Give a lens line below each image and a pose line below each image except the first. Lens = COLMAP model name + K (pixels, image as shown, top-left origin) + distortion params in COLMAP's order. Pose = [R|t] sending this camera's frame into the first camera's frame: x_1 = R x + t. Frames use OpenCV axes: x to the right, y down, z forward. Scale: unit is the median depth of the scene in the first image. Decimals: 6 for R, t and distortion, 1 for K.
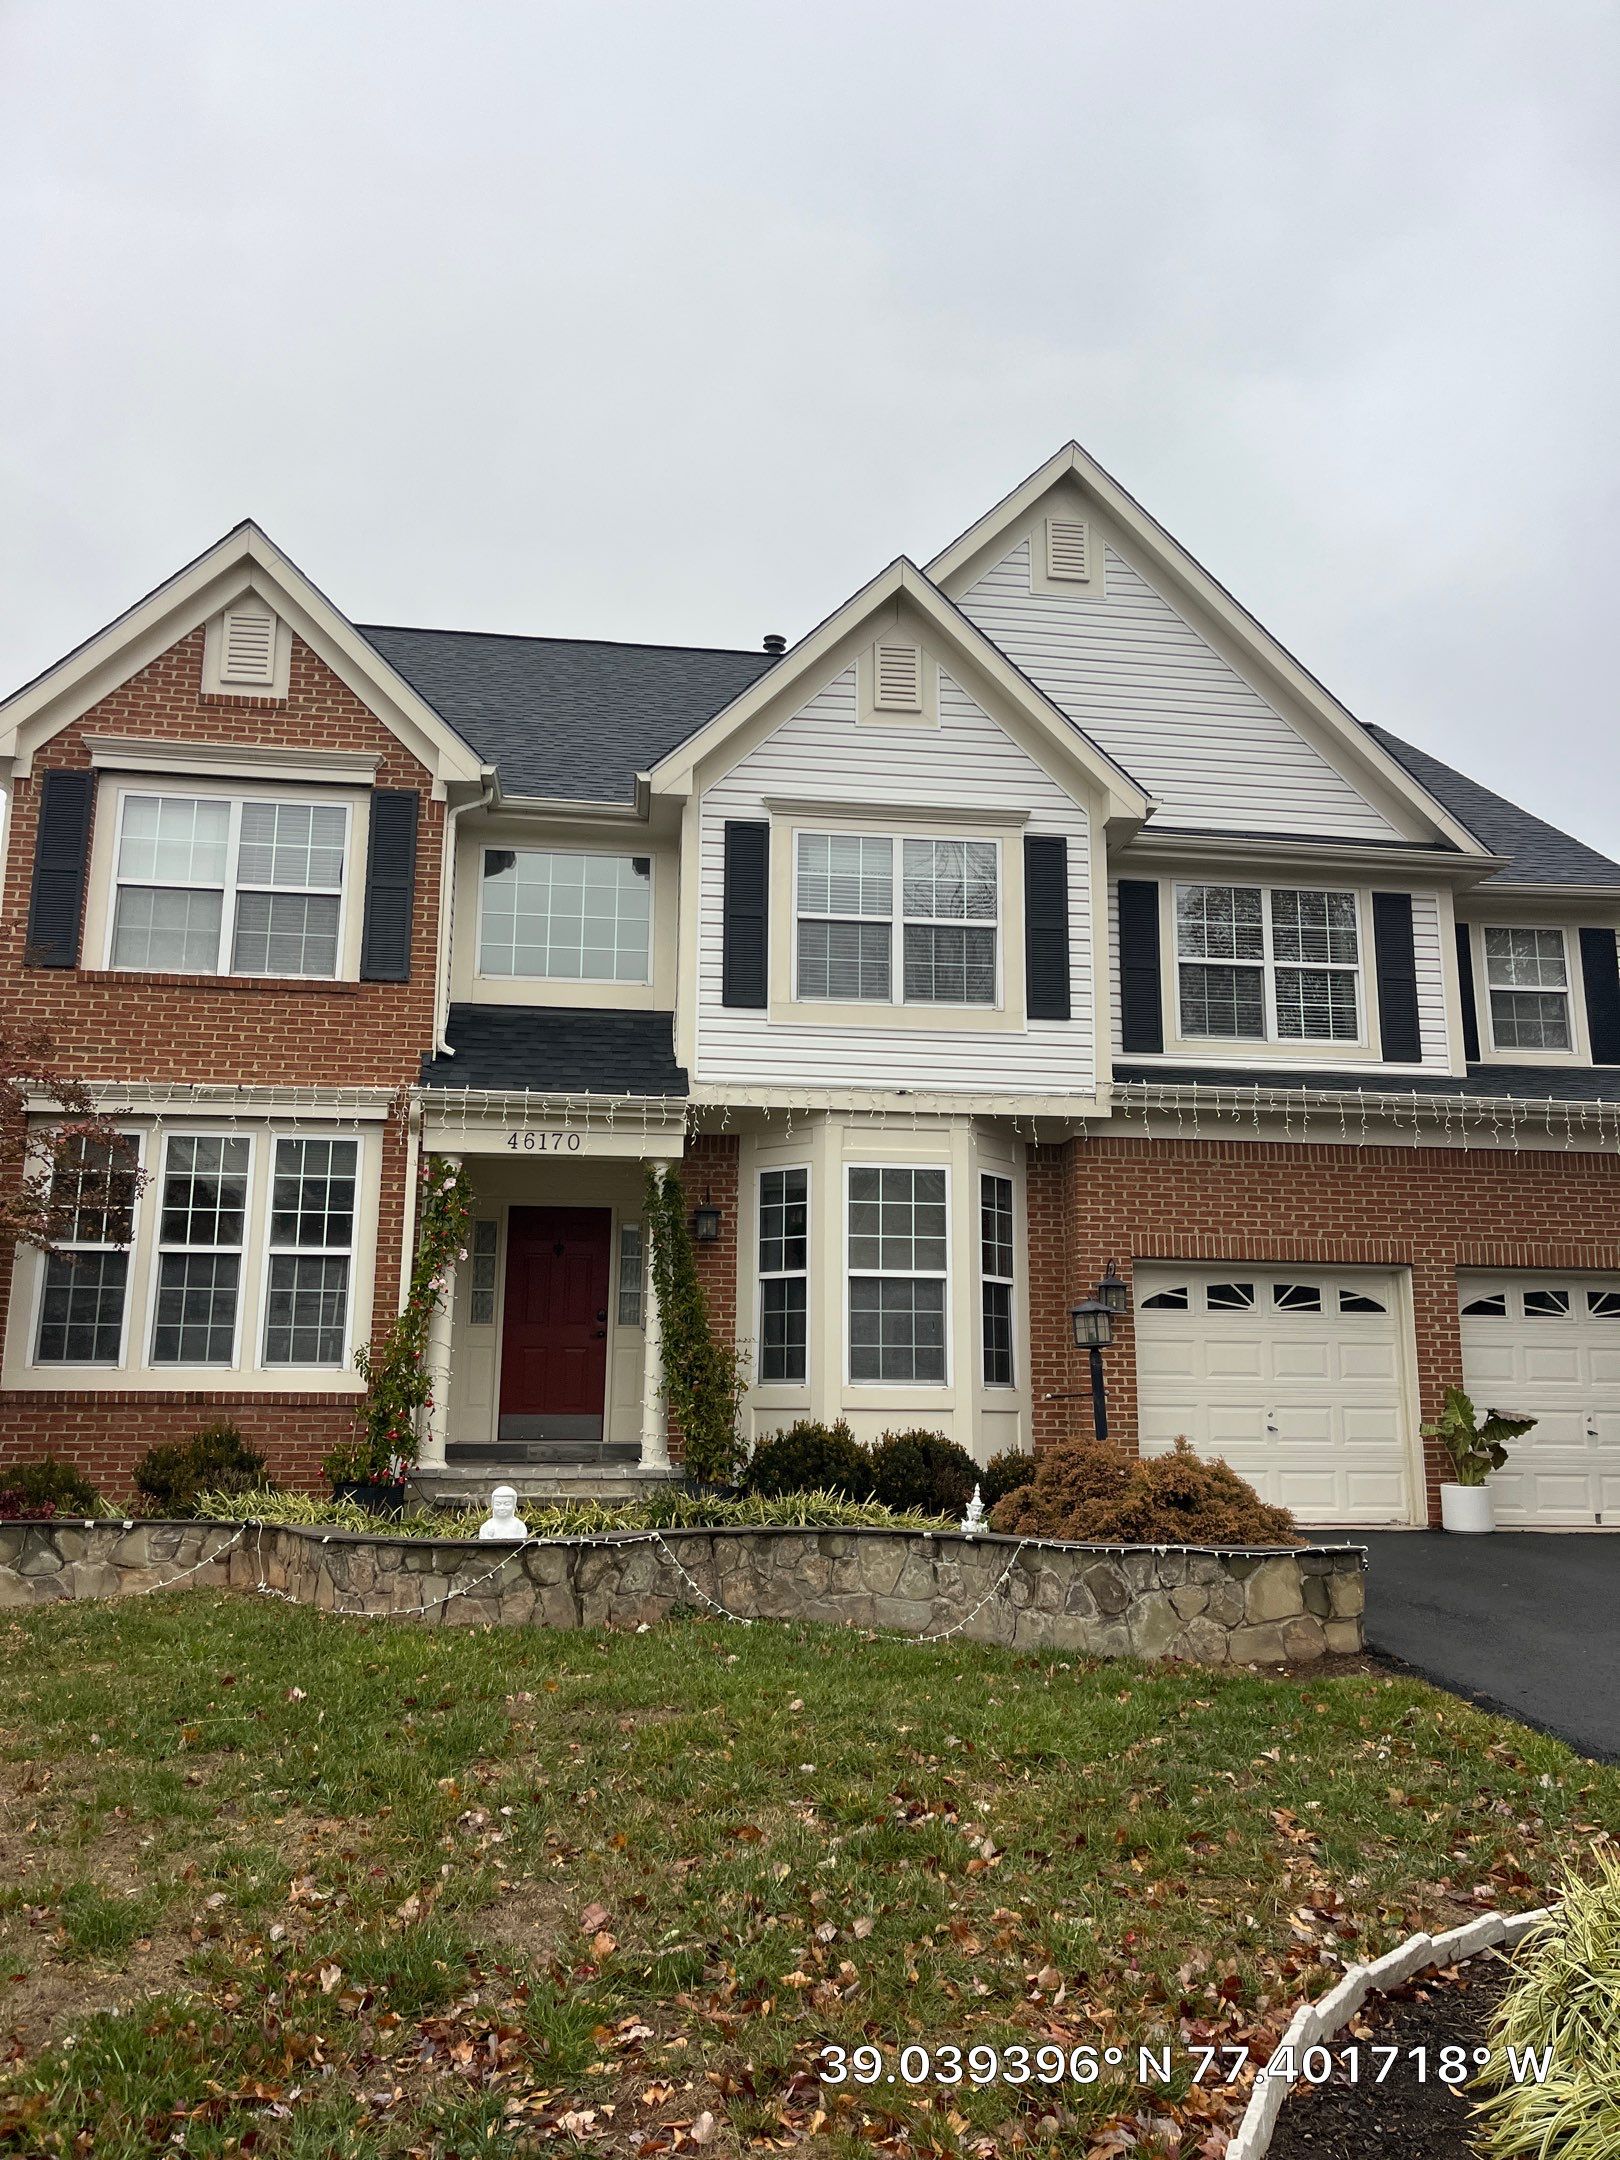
lens RADIAL K [[1708.6, 0, 801.9], [0, 1708.6, 1161.1], [0, 0, 1]] dist [0.117044, -0.282359]
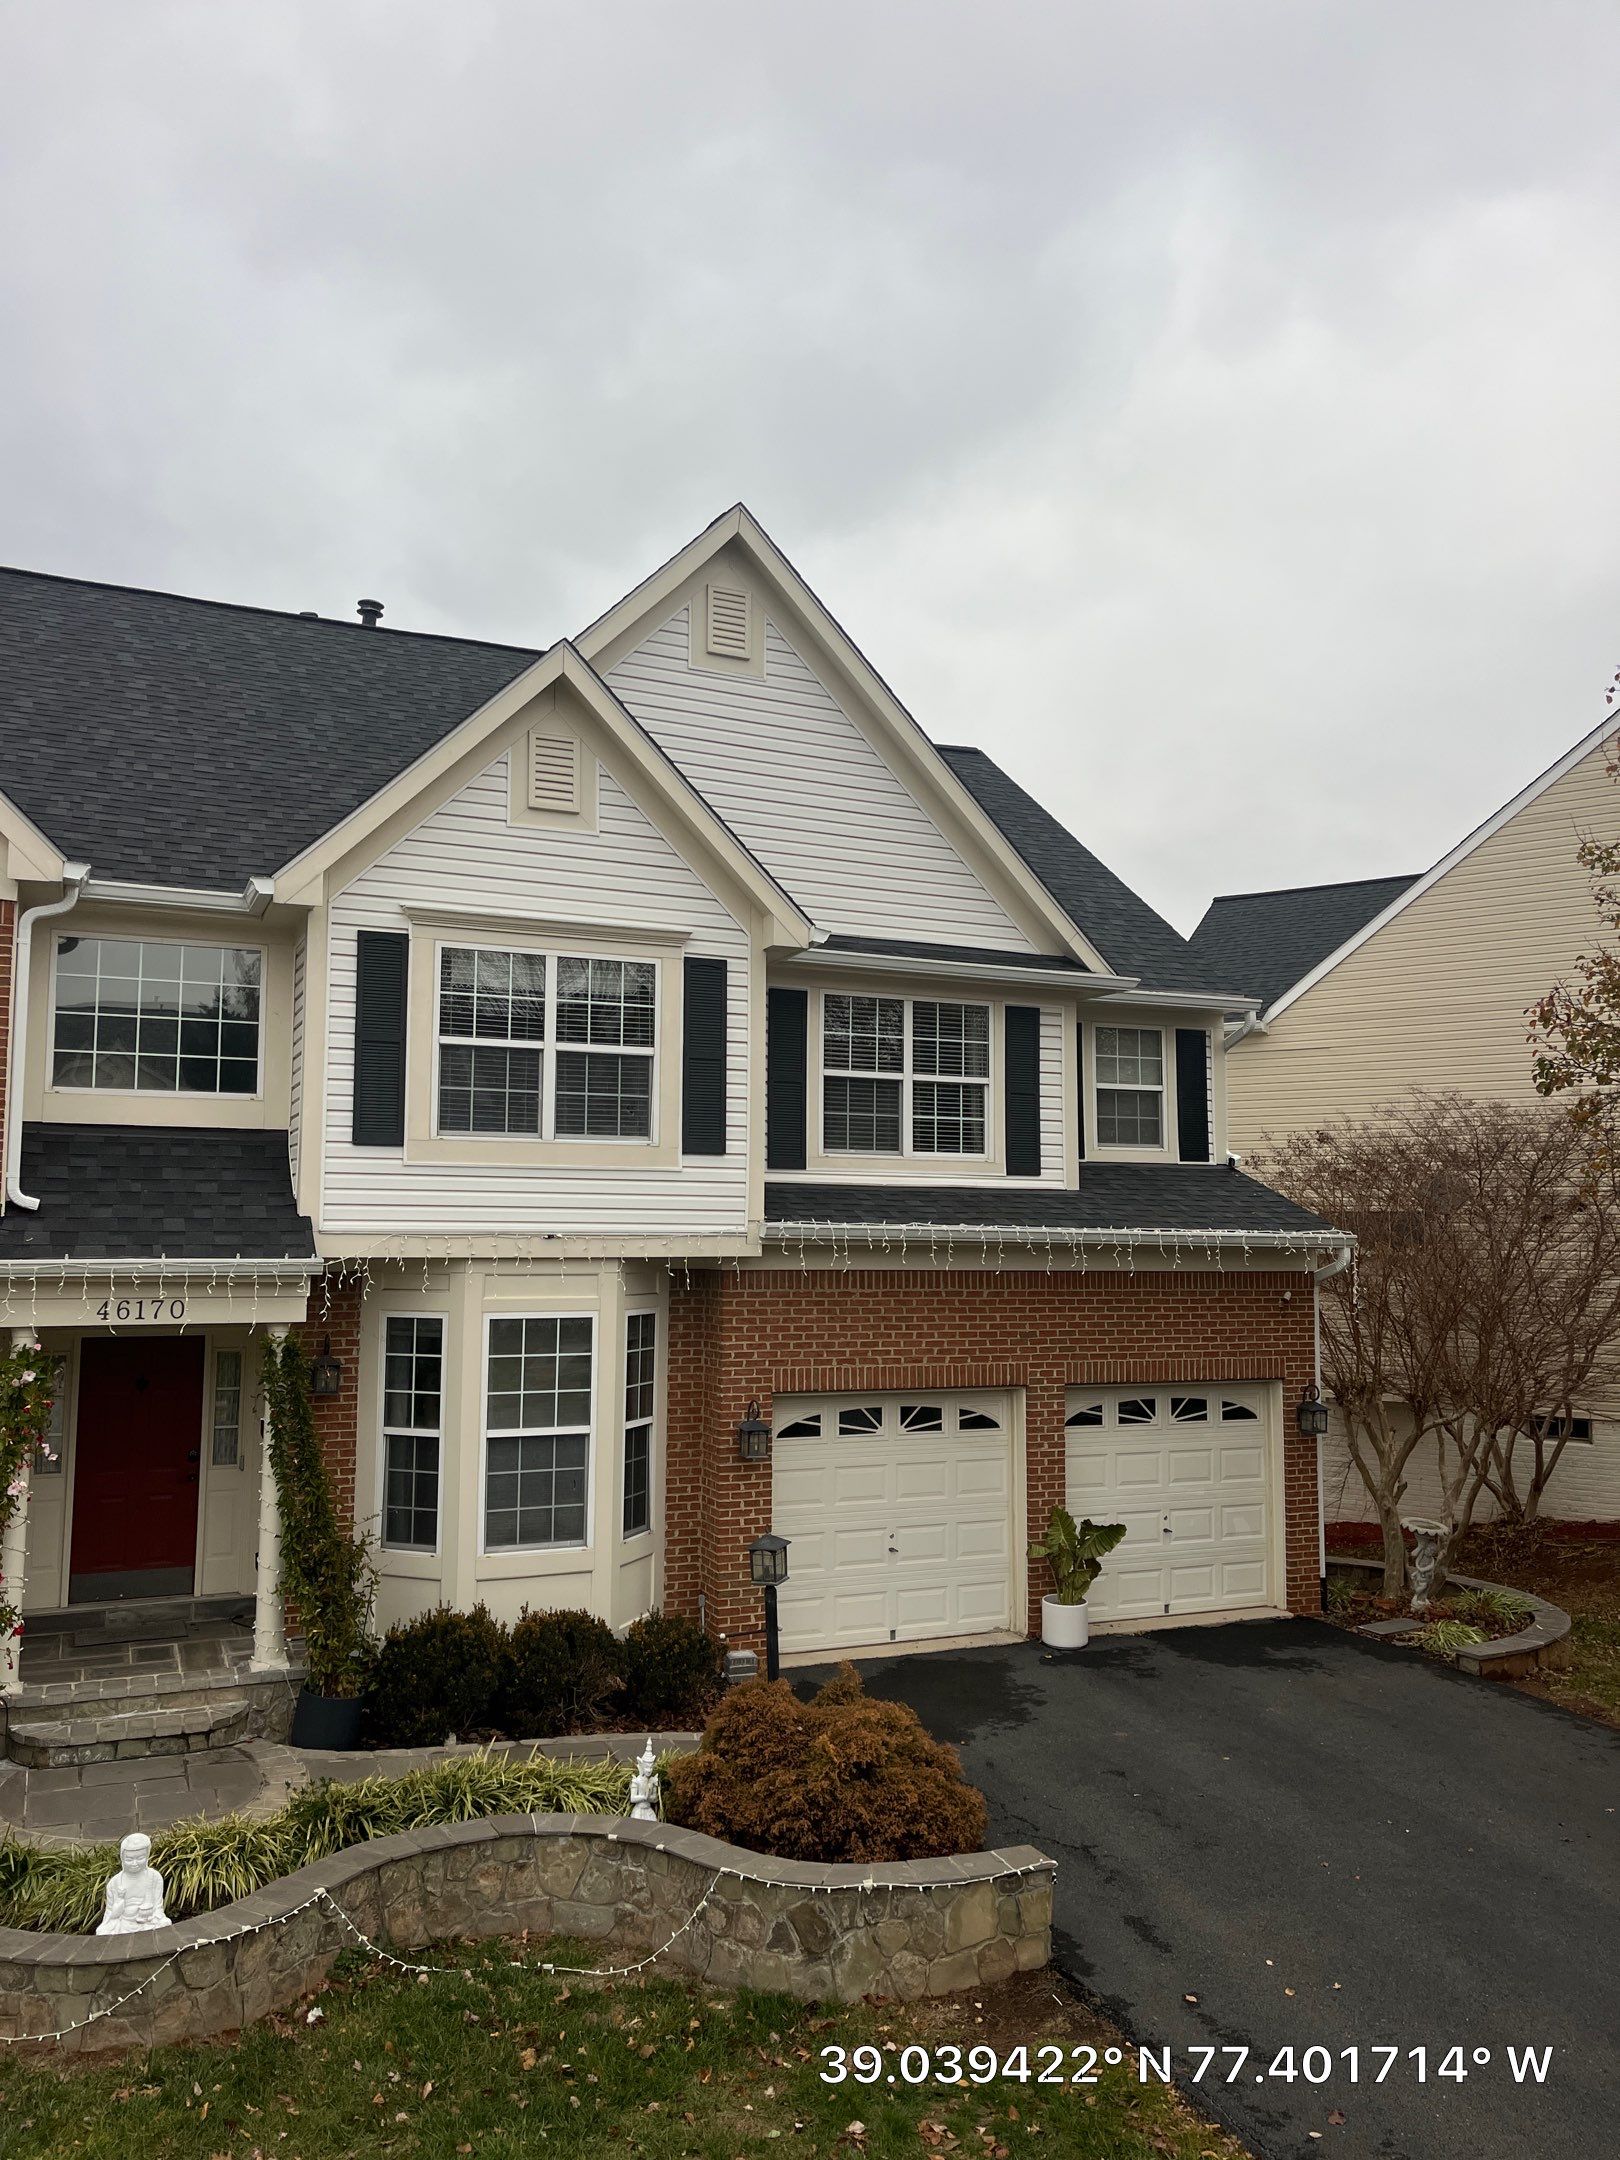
lens RADIAL K [[1708.6, 0, 801.9], [0, 1708.6, 1161.1], [0, 0, 1]] dist [0.117044, -0.282359]
pose [[0.959098, 0.019890, 0.282376, -0.071991], [-0.051814, 0.993011, 0.106040, -0.181607], [-0.278293, -0.116334, 0.953425, 0.072802]]
